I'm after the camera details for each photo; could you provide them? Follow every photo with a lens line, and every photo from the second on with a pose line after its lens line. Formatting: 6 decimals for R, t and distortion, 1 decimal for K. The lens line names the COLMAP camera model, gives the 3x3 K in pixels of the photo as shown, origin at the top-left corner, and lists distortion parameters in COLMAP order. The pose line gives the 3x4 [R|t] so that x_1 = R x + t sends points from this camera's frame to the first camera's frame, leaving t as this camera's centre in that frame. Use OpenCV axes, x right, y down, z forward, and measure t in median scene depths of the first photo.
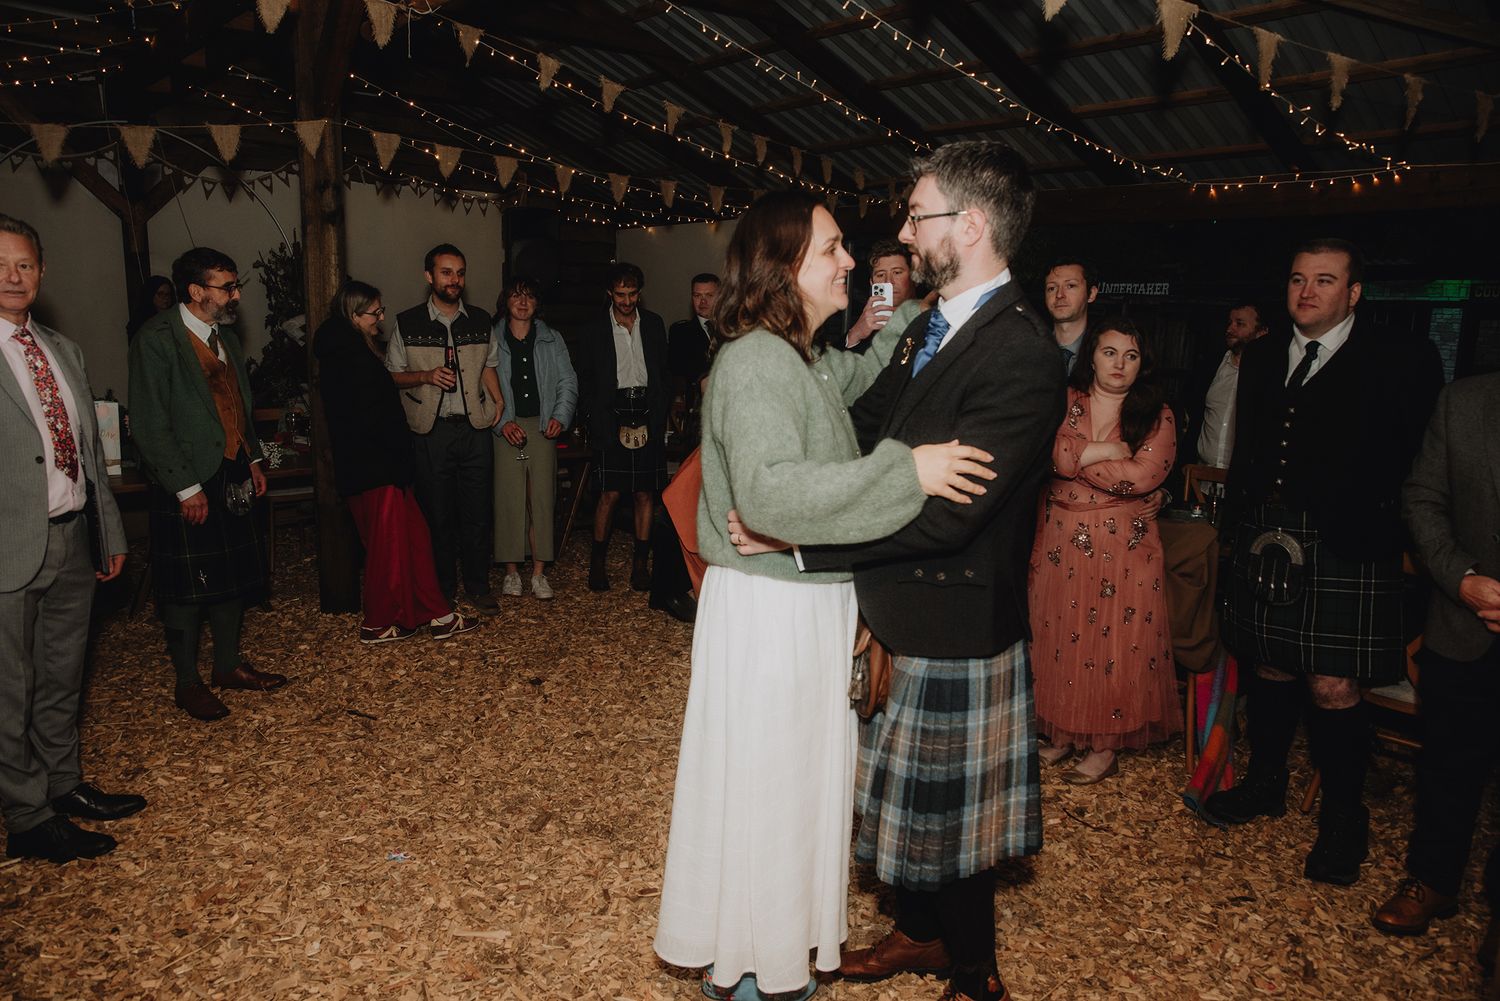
lens RADIAL K [[1001.8, 0, 743.5], [0, 1001.8, 514.6], [0, 0, 1]] dist [-0.103661, 0.065673]
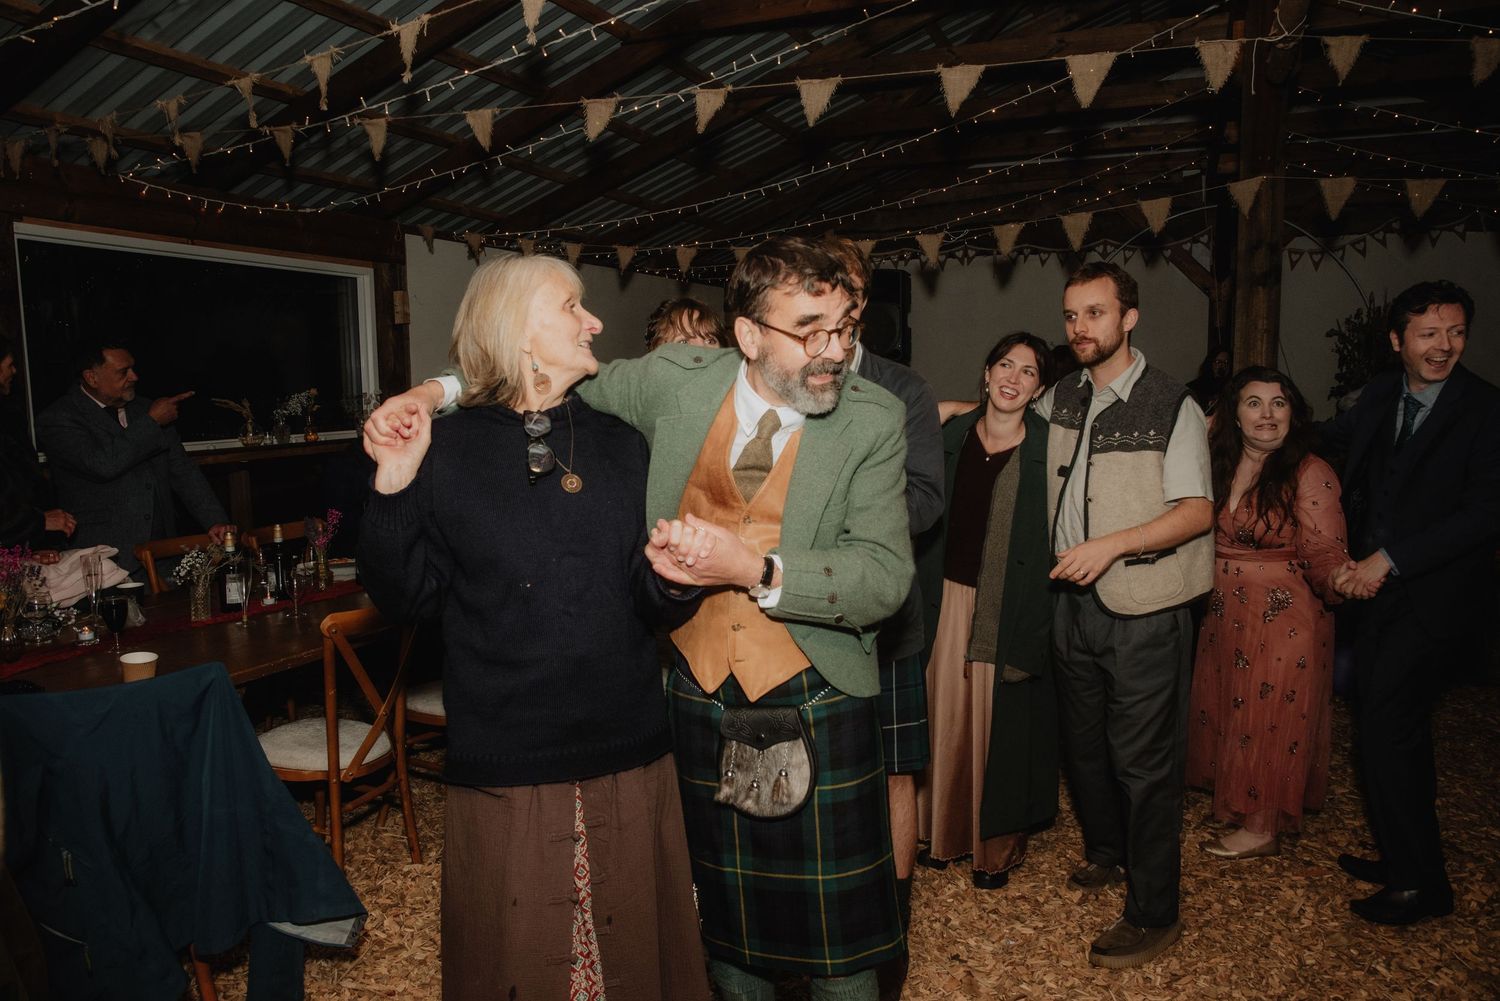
lens RADIAL K [[1001.8, 0, 752.7], [0, 1001.8, 506.8], [0, 0, 1]] dist [-0.103661, 0.065673]
pose [[0.433967, 0.087324, -0.896687, 0.290595], [-0.160853, 0.986810, 0.018253, -0.040978], [0.886453, 0.136314, 0.442289, 0.263524]]
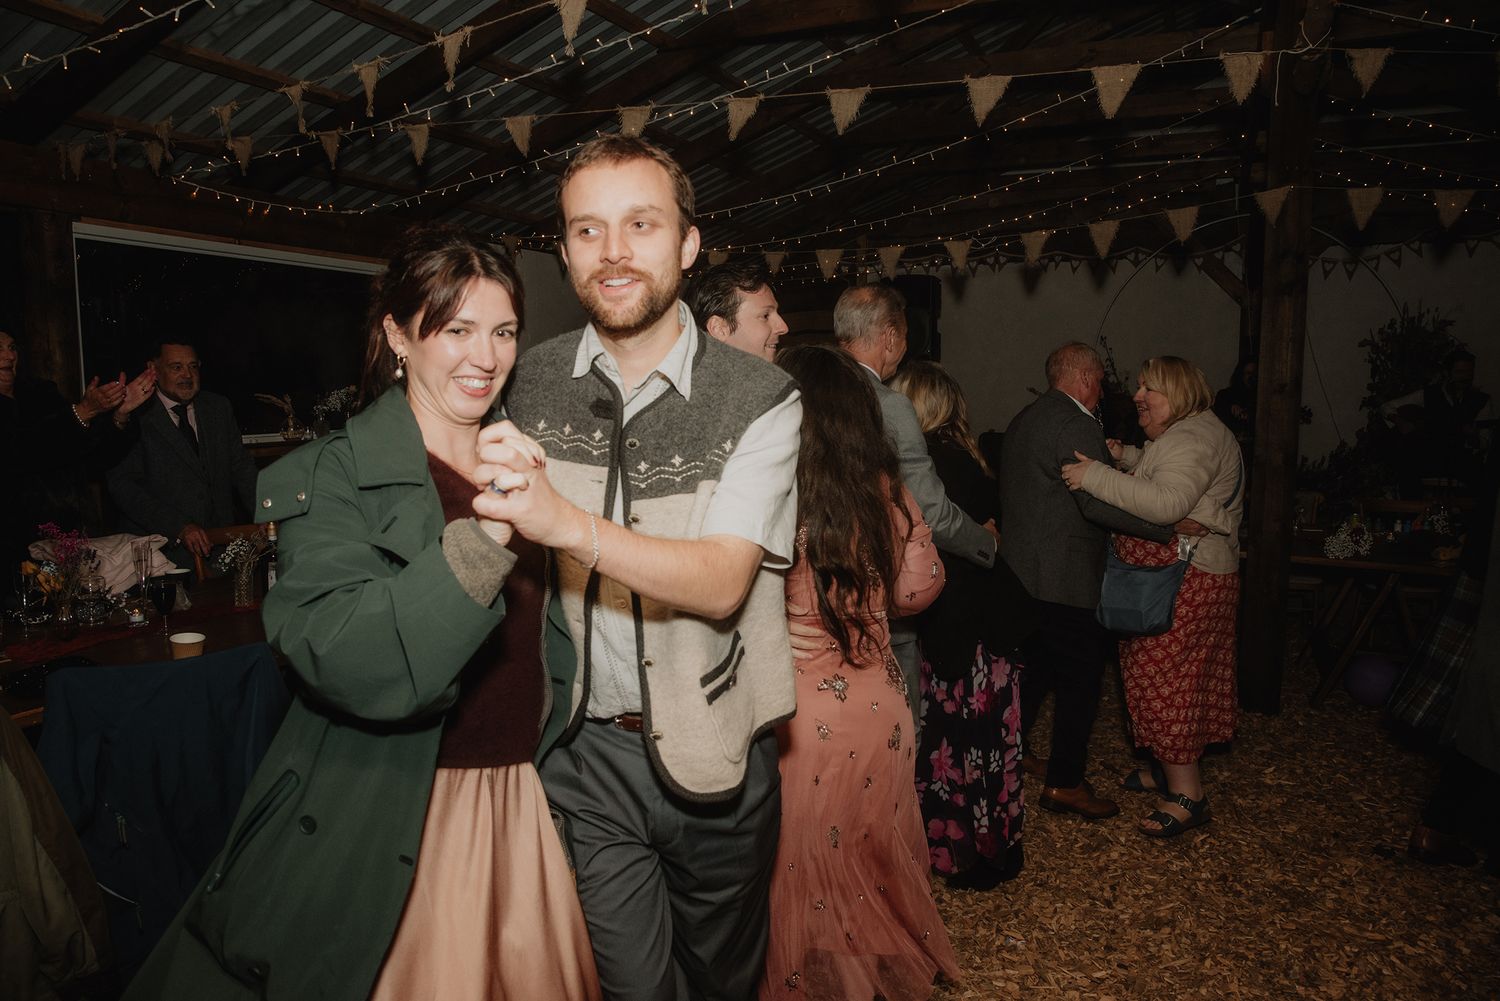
lens RADIAL K [[1001.8, 0, 753.1], [0, 1001.8, 506.0], [0, 0, 1]] dist [-0.103661, 0.065673]
pose [[0.405378, 0.089751, -0.909732, 0.315590], [-0.175799, 0.984247, 0.018766, -0.036837], [0.897086, 0.152323, 0.414771, 0.258509]]
